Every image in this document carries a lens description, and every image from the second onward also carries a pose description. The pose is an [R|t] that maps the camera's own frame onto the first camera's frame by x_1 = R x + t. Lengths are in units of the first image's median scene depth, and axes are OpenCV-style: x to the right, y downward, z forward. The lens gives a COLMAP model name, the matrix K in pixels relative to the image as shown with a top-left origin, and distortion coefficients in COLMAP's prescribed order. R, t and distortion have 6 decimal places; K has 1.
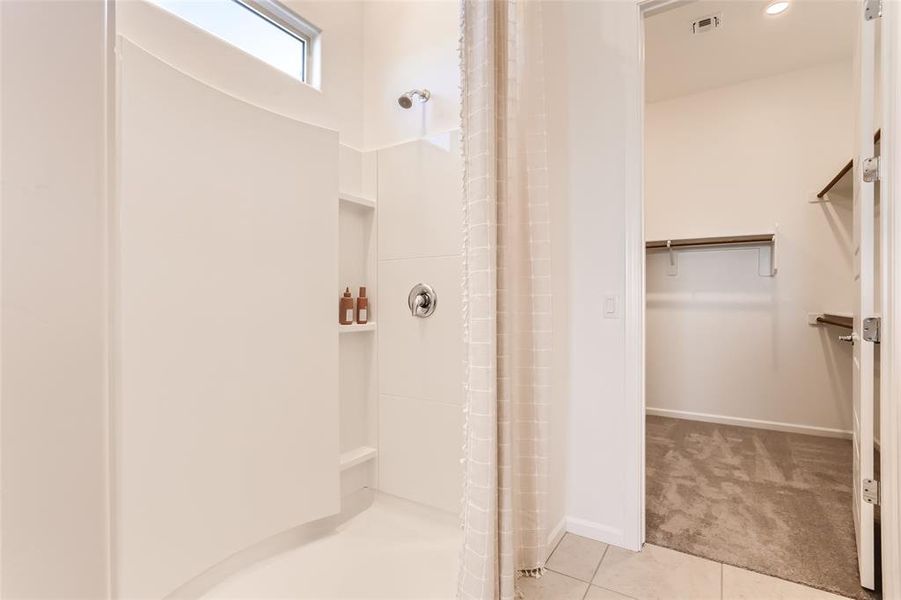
lens RADIAL K [[436.7, 0, 444.2], [0, 436.7, 300.5], [0, 0, 1]] dist [-0.022884, 0.004266]
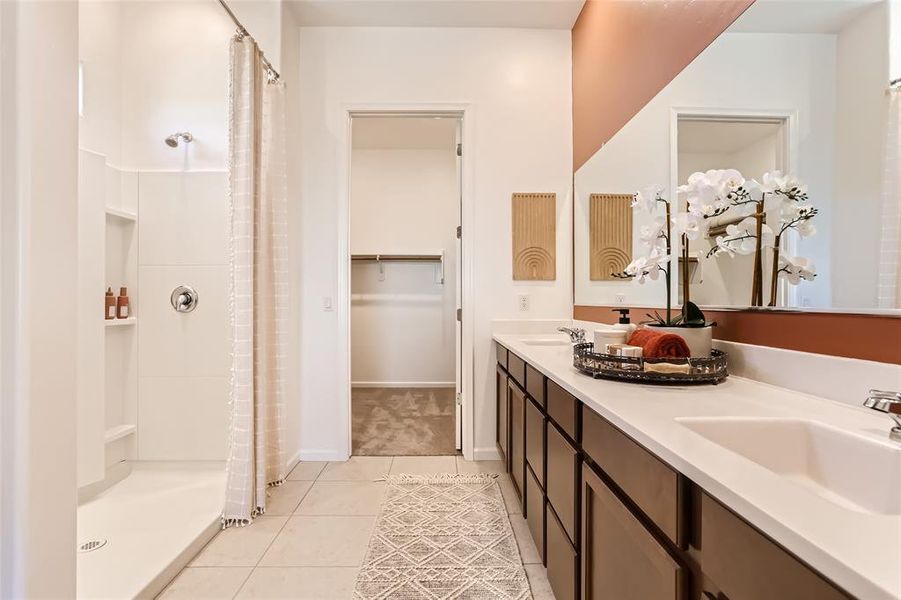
lens RADIAL K [[436.7, 0, 447.0], [0, 436.7, 300.9], [0, 0, 1]] dist [-0.022884, 0.004266]
pose [[0.828643, 0.000928, 0.559777, -0.120685], [-0.002750, 0.999993, 0.002412, 0.000158], [-0.559771, -0.003538, 0.828640, -0.466839]]
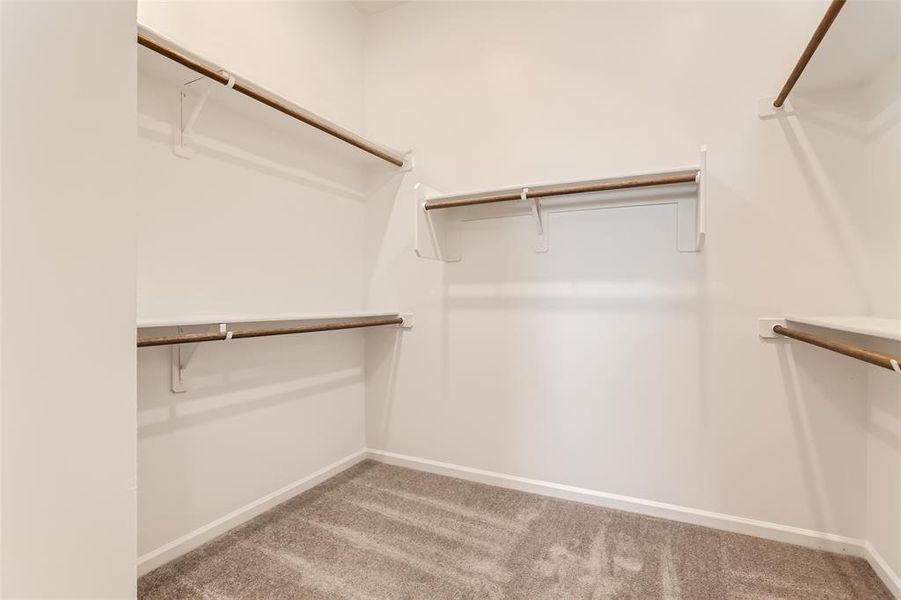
lens RADIAL K [[436.7, 0, 450.9], [0, 436.7, 296.6], [0, 0, 1]] dist [-0.022884, 0.004266]
pose [[0.994541, 0.002845, 0.104308, 0.706216], [-0.002027, 0.999966, -0.007945, 0.013246], [-0.104327, 0.007690, 0.994513, 0.876400]]
